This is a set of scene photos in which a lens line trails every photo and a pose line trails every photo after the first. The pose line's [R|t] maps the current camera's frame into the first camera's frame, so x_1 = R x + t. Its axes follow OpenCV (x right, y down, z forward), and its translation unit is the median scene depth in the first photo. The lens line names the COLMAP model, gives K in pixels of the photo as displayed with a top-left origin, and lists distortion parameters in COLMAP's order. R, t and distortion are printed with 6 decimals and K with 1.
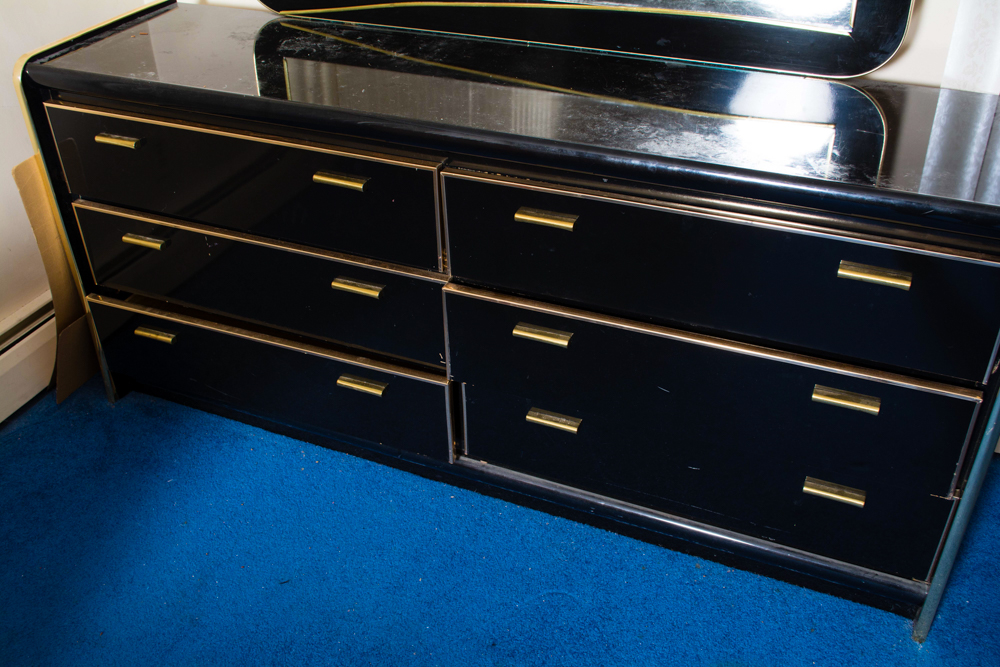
lens RADIAL K [[950.1, 0, 500.0], [0, 950.1, 333.5], [0, 0, 1]] dist [-0.069118, 0.015988]
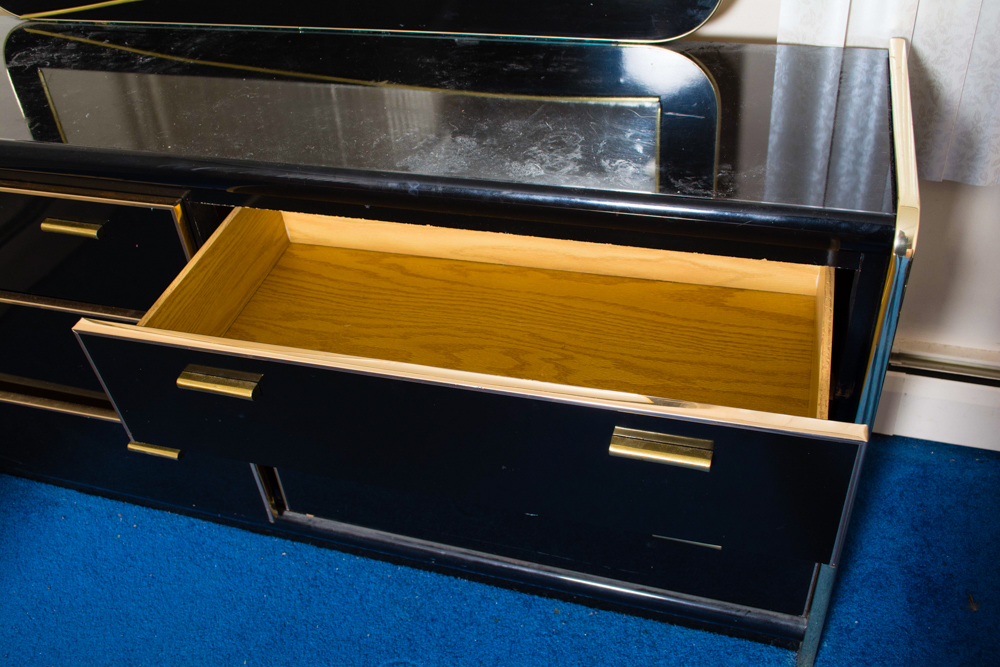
lens RADIAL K [[929.3, 0, 500.0], [0, 929.3, 333.5], [0, 0, 1]] dist [-0.072424, 0.014030]
pose [[0.993096, -0.106595, 0.048967, 0.138925], [0.102841, 0.991965, 0.073677, -0.080020], [-0.056427, -0.068133, 0.996079, 0.152862]]
